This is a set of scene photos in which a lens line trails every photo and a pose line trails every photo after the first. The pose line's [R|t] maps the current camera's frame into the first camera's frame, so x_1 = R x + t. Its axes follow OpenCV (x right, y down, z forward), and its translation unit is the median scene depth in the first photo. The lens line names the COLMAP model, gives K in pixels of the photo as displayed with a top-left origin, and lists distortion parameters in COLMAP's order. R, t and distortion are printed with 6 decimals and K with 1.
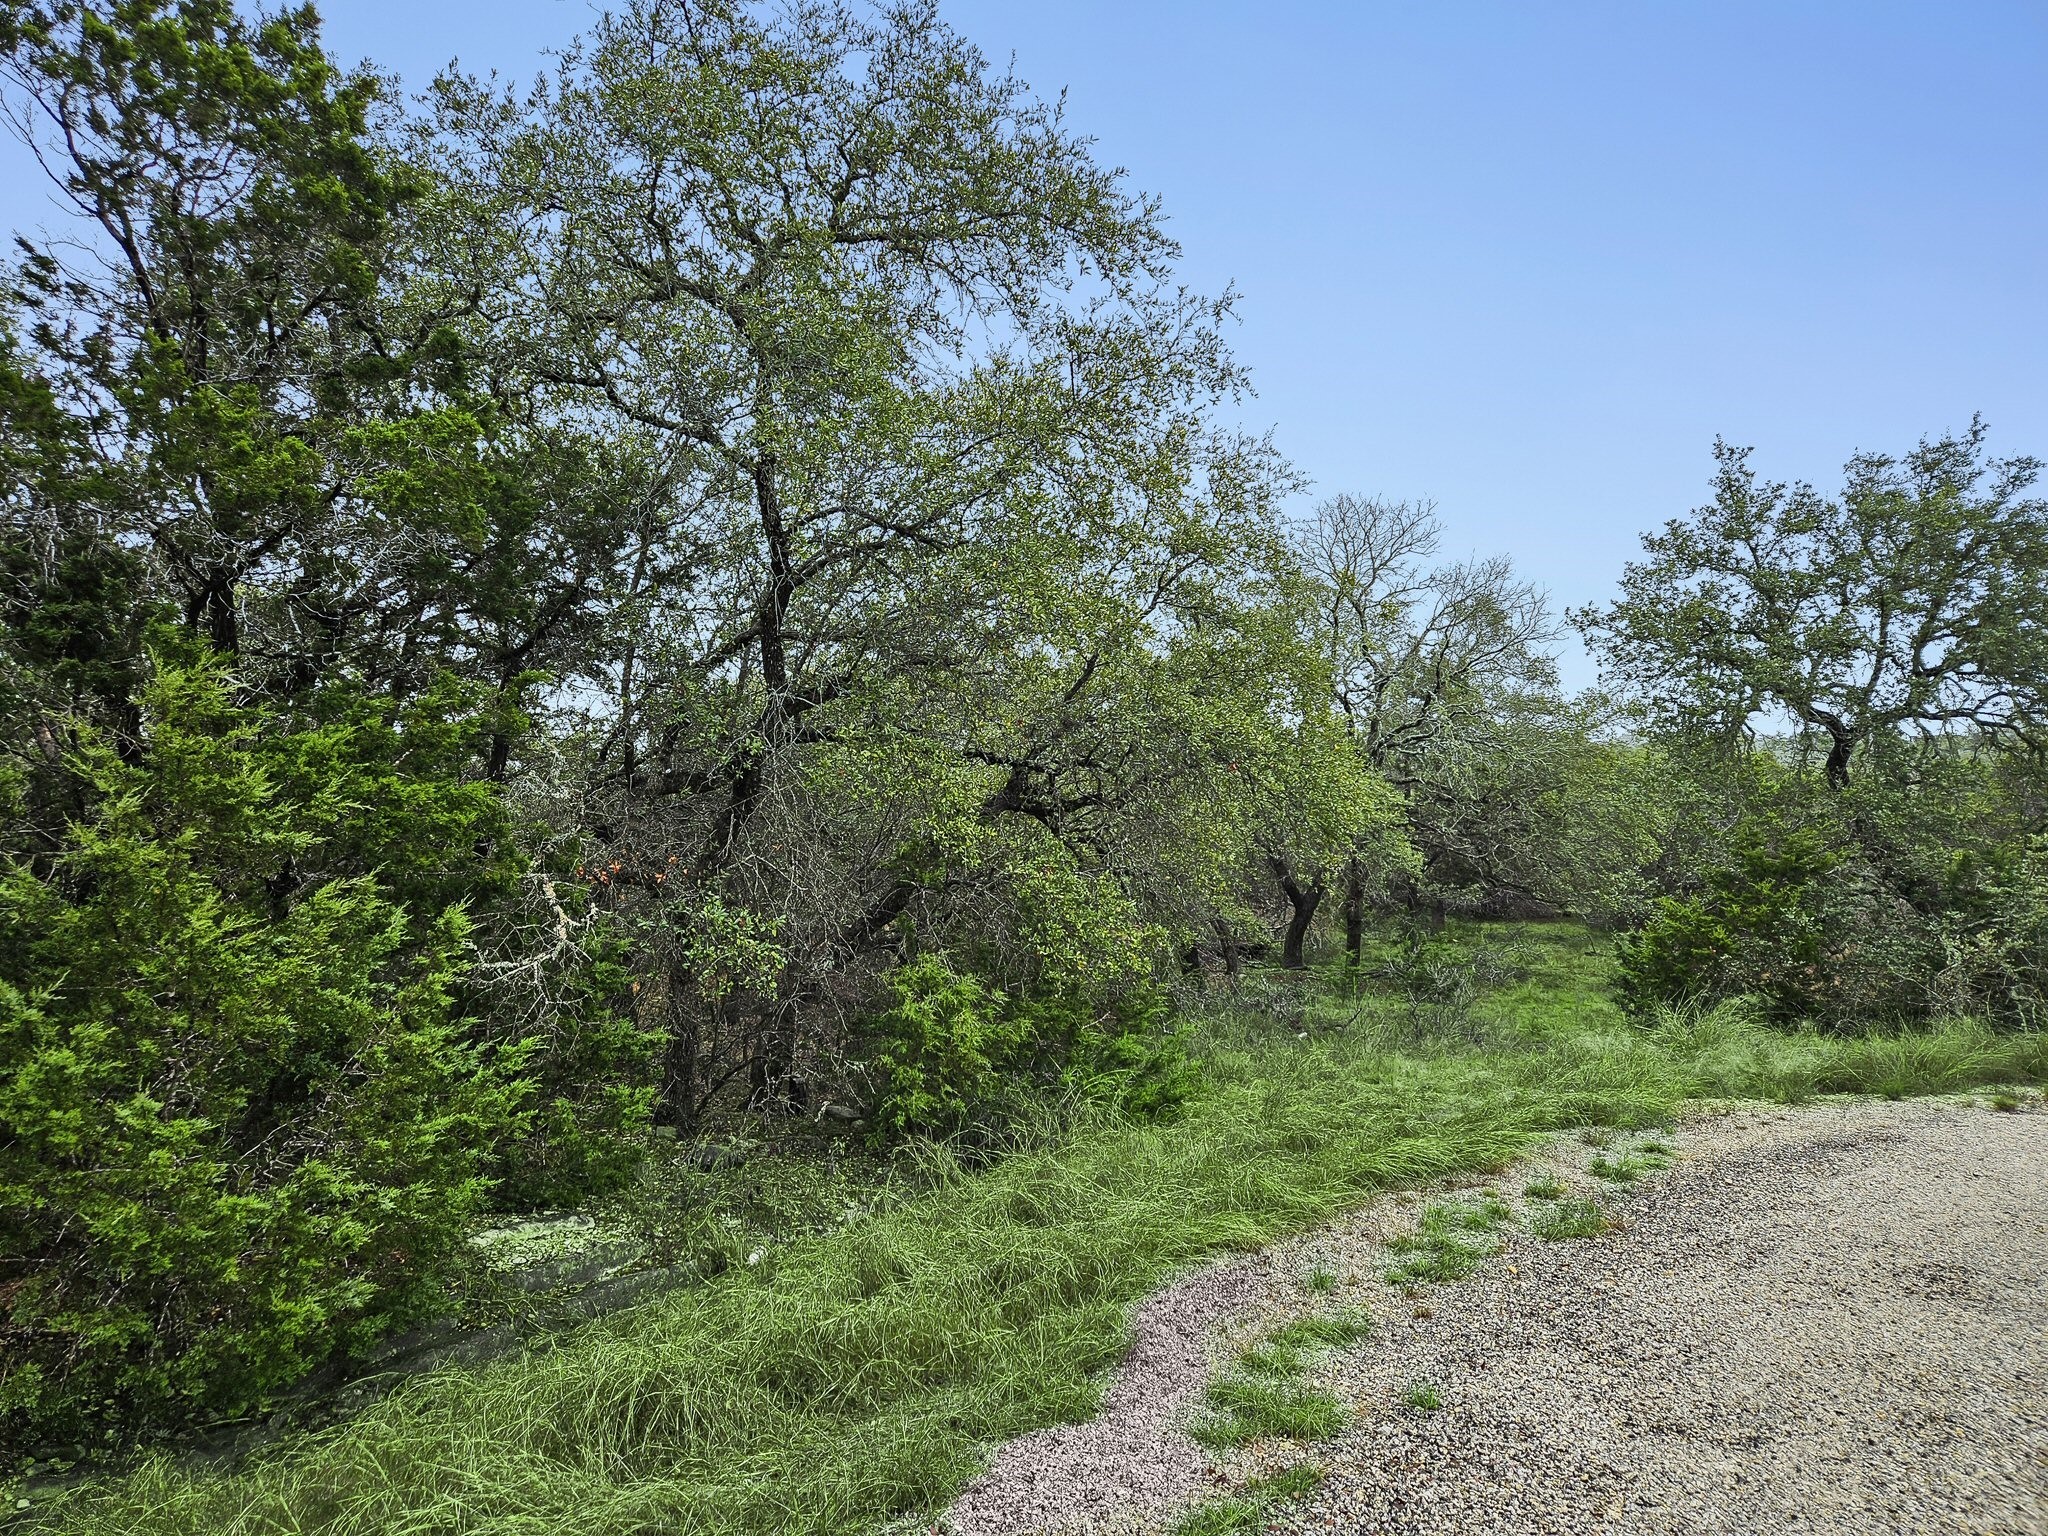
lens RADIAL K [[1371.3, 0, 1020.6], [0, 1371.3, 749.2], [0, 0, 1]] dist [0.083095, -0.063182]
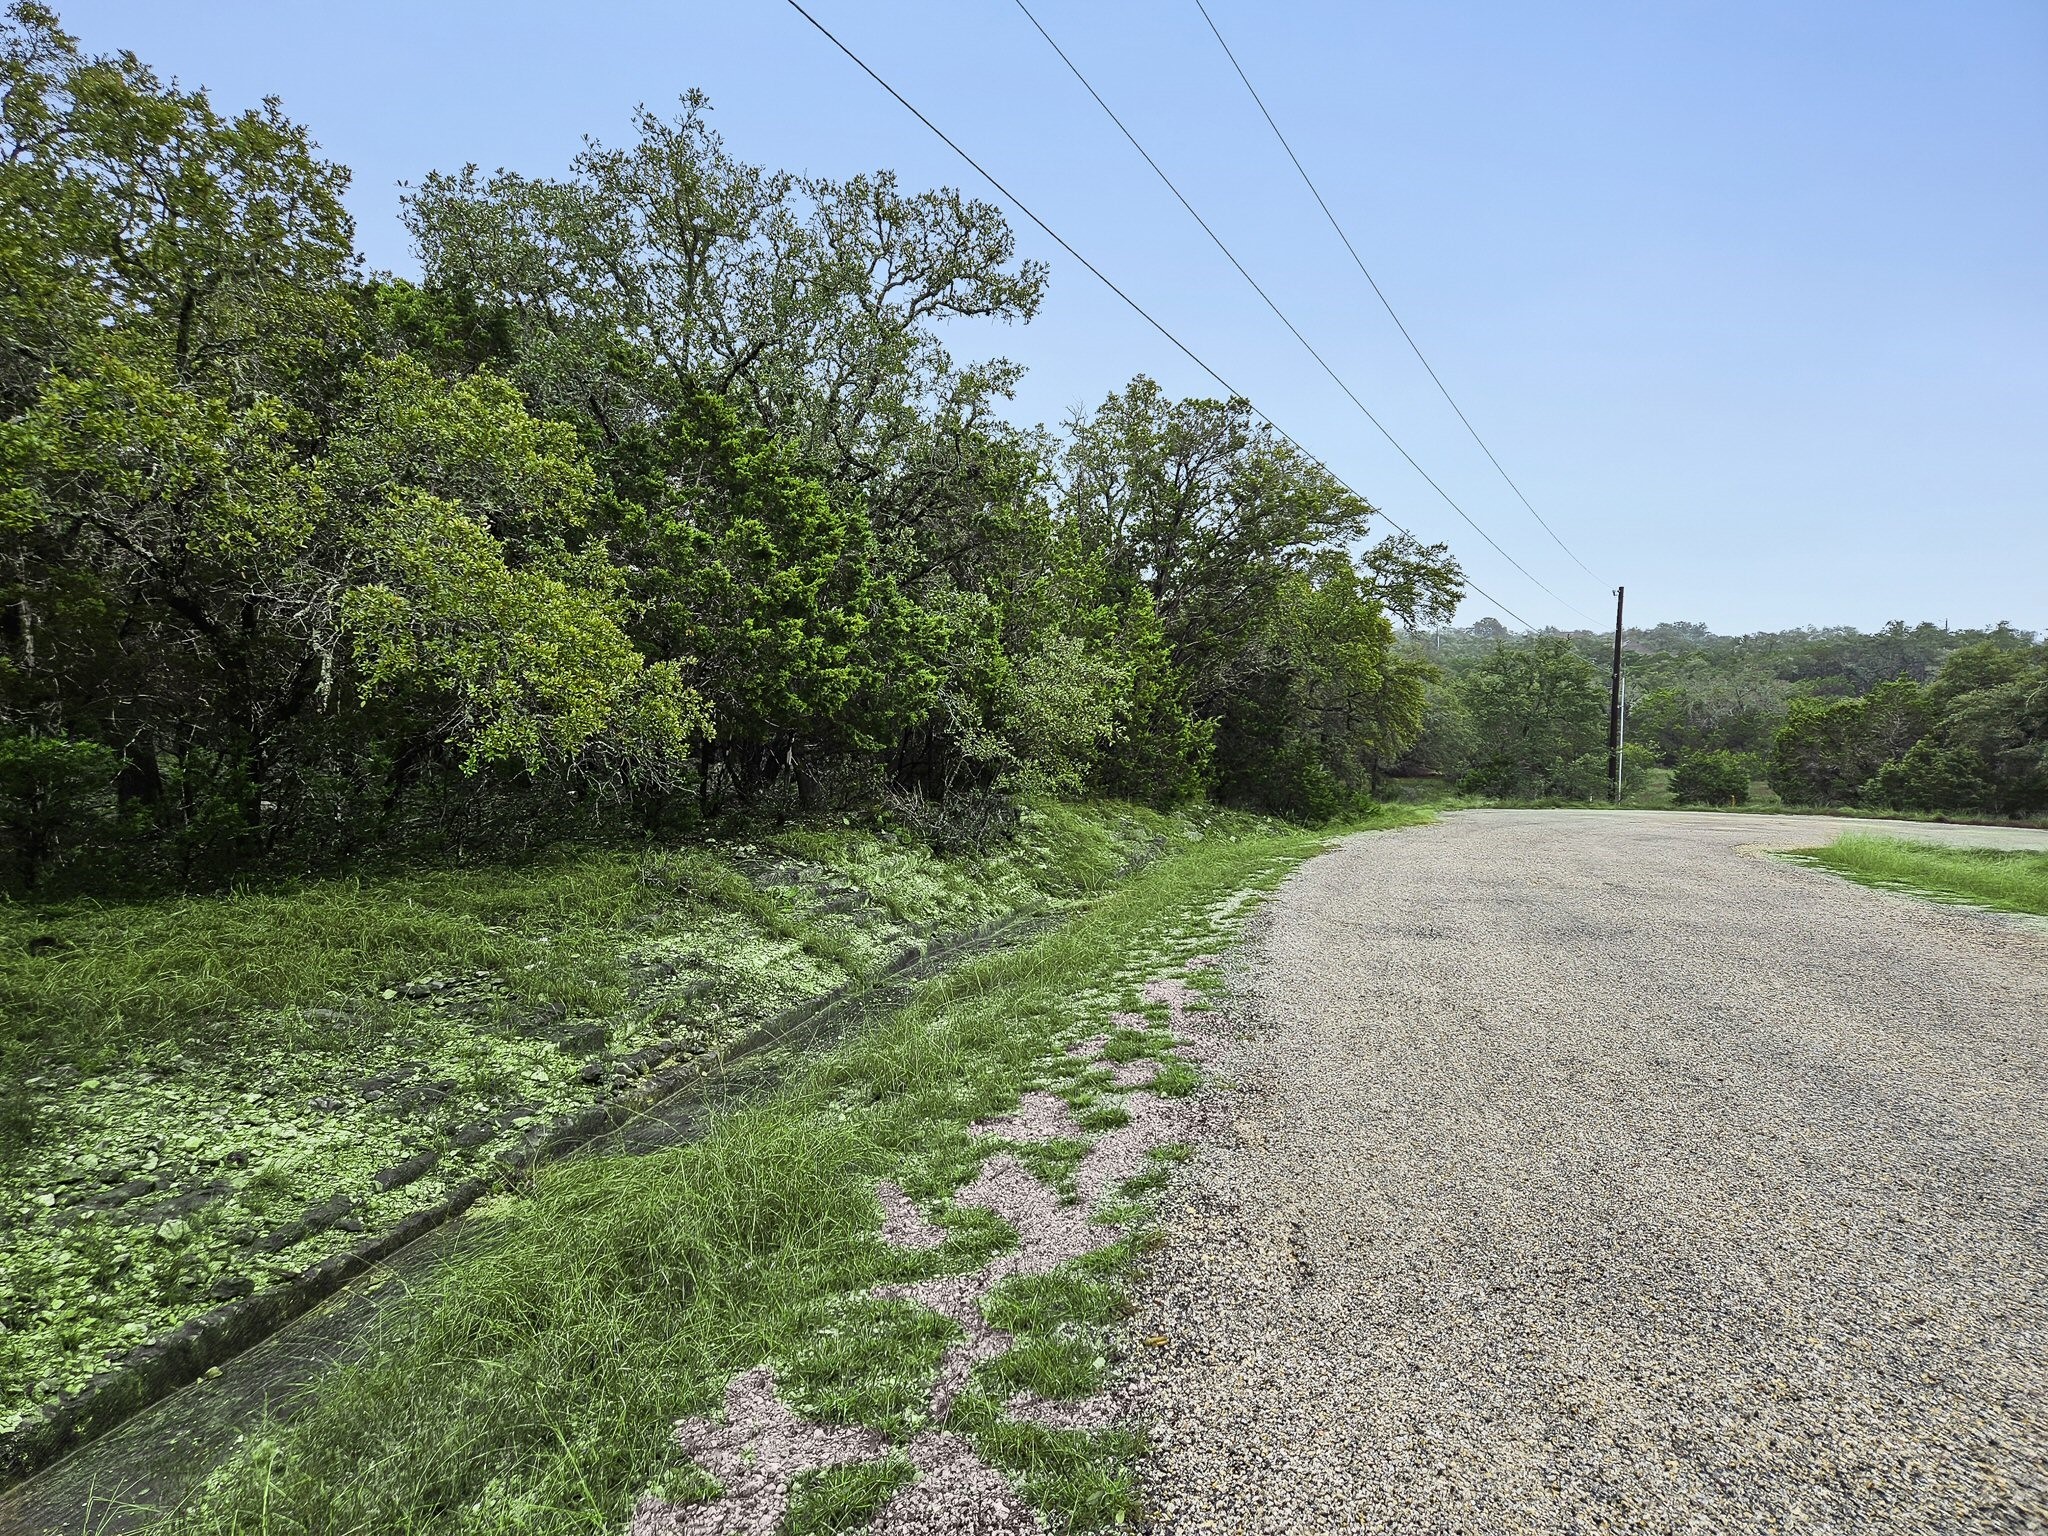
lens RADIAL K [[1371.3, 0, 1017.7], [0, 1371.3, 763.2], [0, 0, 1]] dist [0.083095, -0.063182]
pose [[0.995420, 0.027179, 0.091654, -0.966848], [-0.037679, 0.992667, 0.114855, -0.257519], [-0.087860, -0.117782, 0.989145, -2.275714]]
